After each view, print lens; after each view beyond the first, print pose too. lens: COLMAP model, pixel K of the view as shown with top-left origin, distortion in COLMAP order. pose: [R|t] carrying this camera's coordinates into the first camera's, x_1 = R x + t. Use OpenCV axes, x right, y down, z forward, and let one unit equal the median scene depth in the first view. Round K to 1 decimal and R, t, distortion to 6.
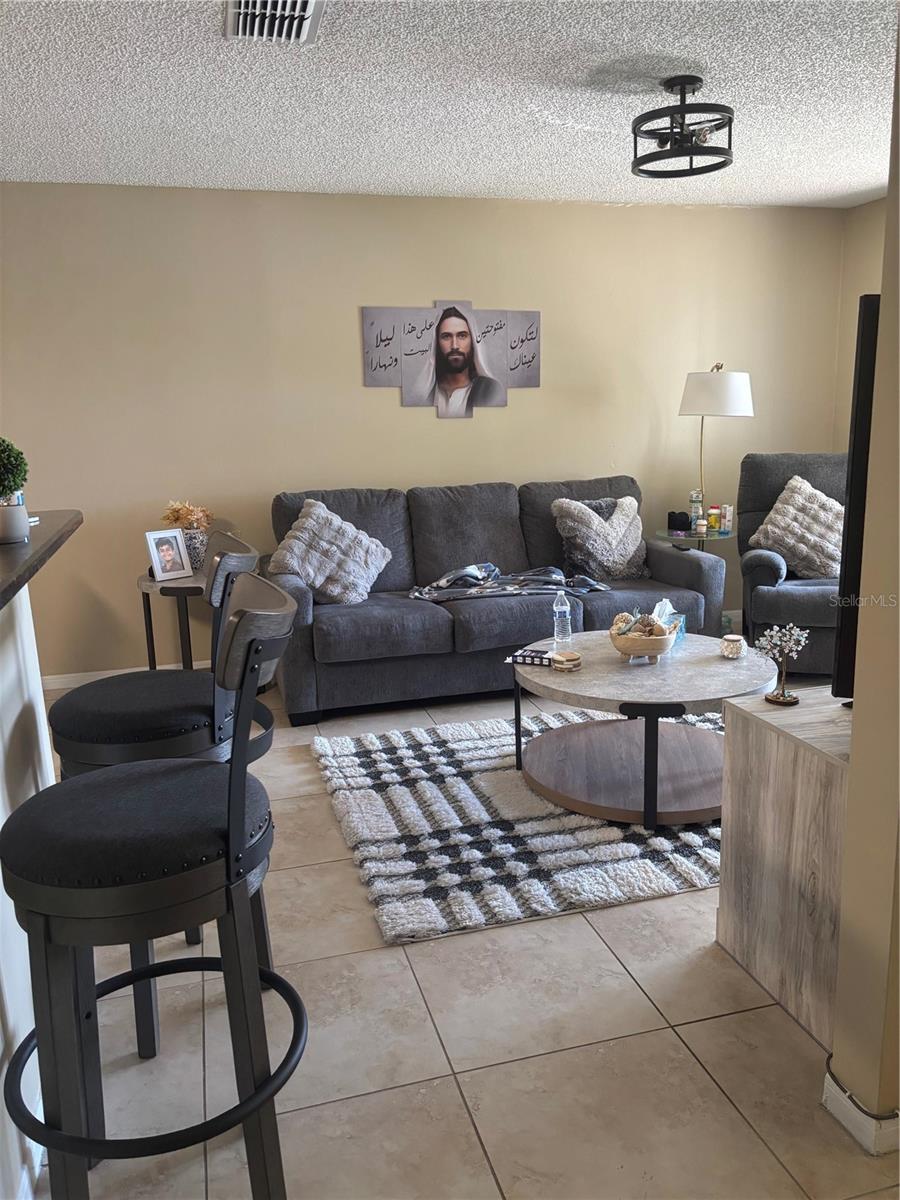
lens RADIAL K [[913.3, 0, 450.0], [0, 913.3, 600.0], [0, 0, 1]] dist [0.084024, -0.135977]
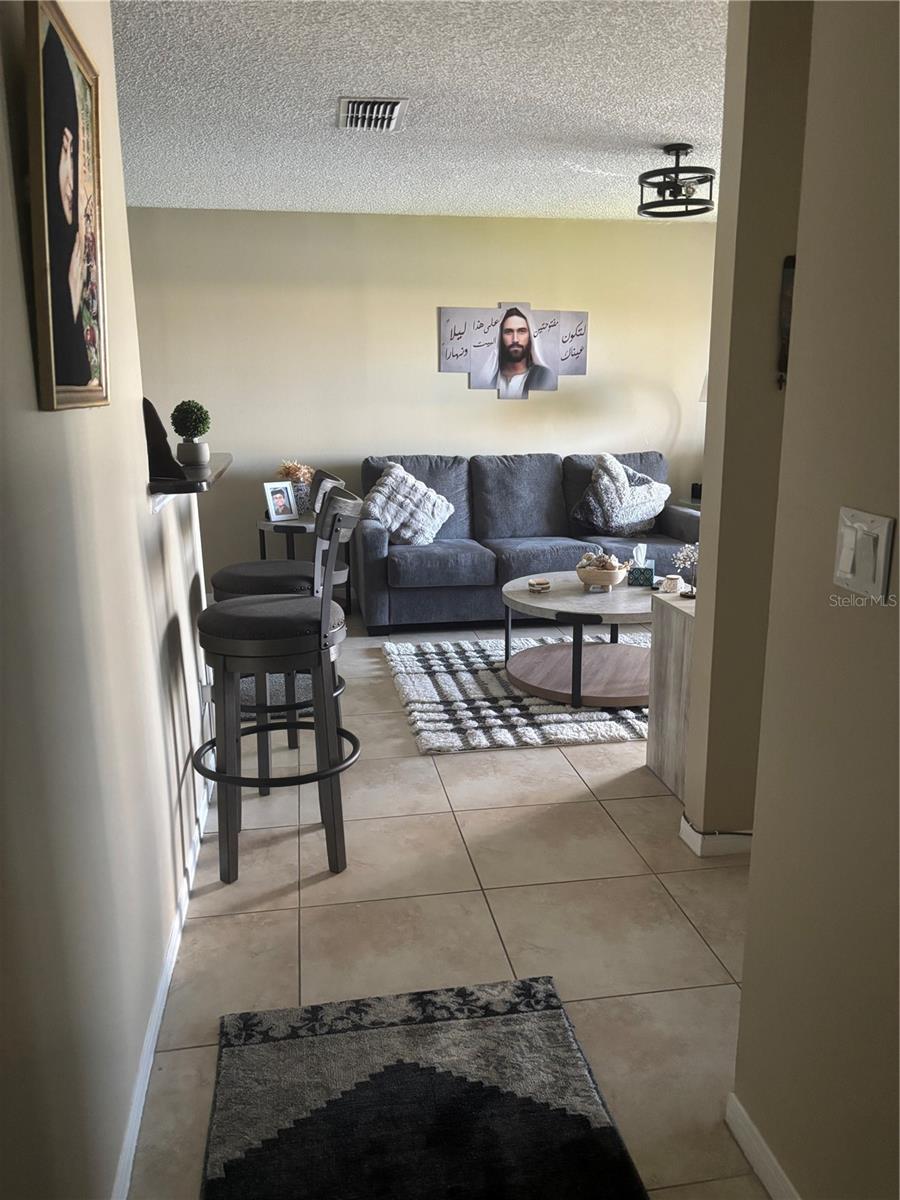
lens RADIAL K [[893.5, 0, 450.0], [0, 893.5, 600.0], [0, 0, 1]] dist [0.087414, -0.203164]
pose [[0.994381, 0.043784, -0.096379, 0.069192], [-0.041485, 0.998808, 0.025736, 0.056413], [0.097391, -0.021594, 0.995012, -0.279227]]
